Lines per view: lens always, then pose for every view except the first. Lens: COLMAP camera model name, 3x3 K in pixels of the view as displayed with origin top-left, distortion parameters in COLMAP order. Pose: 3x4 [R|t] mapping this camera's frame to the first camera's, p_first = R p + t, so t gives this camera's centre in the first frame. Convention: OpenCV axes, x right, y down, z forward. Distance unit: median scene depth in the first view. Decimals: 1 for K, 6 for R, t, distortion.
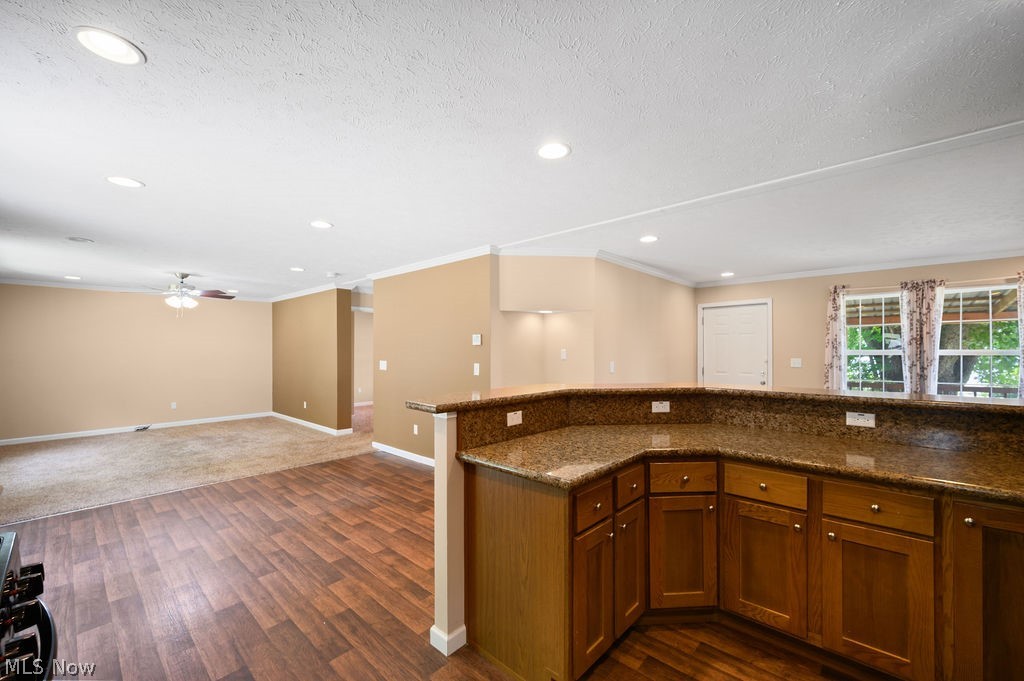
lens RADIAL K [[406.5, 0, 515.4], [0, 406.5, 347.1], [0, 0, 1]] dist [-0.009547, 0.000686]
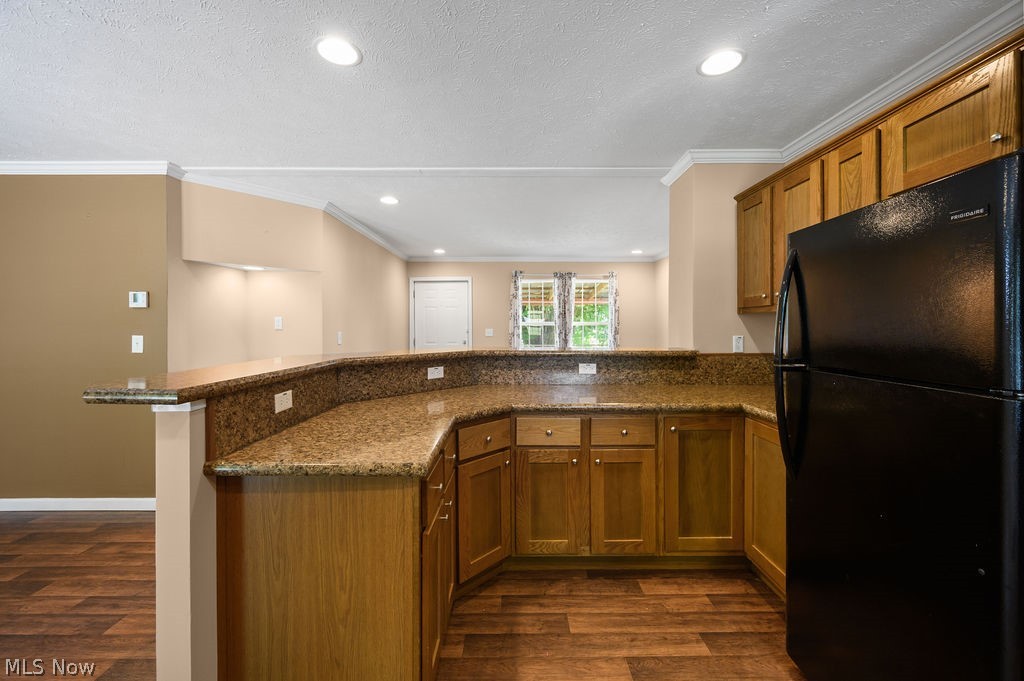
lens RADIAL K [[406.5, 0, 514.3], [0, 406.5, 326.2], [0, 0, 1]] dist [-0.009547, 0.000686]
pose [[0.733383, 0.000433, 0.679816, -0.077616], [-0.005173, 0.999974, 0.004943, 0.015866], [-0.679797, -0.007141, 0.733366, 0.083295]]
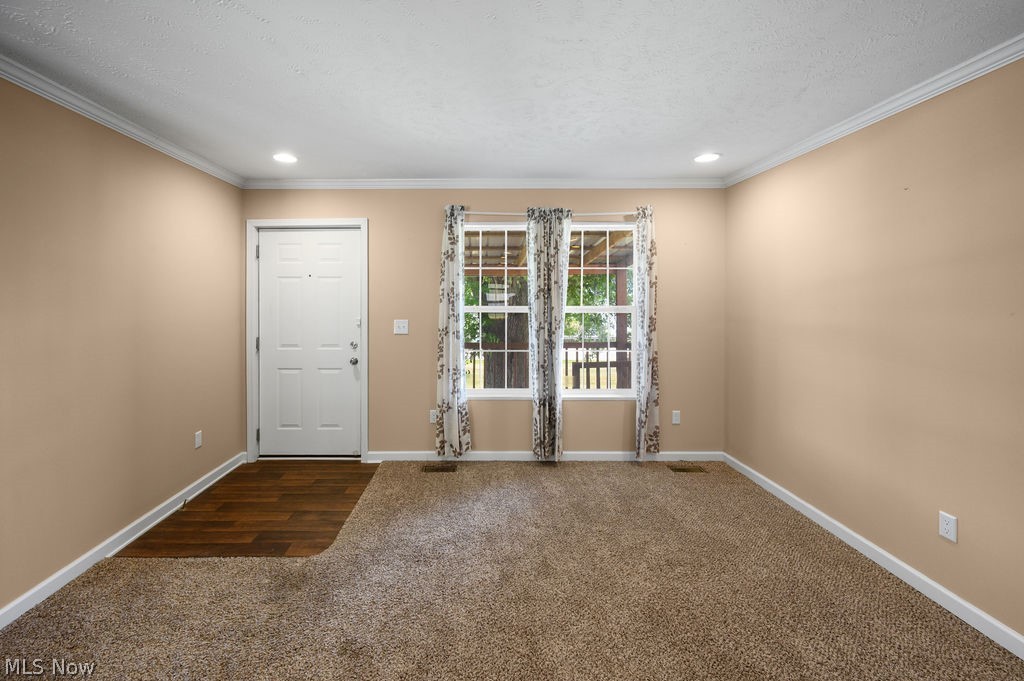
lens RADIAL K [[415.6, 0, 470.0], [0, 415.6, 301.6], [0, 0, 1]] dist [-0.001384, -0.000018]
pose [[0.744796, -0.002090, 0.667288, 0.414912], [-0.005104, 0.999948, 0.008828, -0.006482], [-0.667272, -0.009981, 0.744747, 0.544249]]
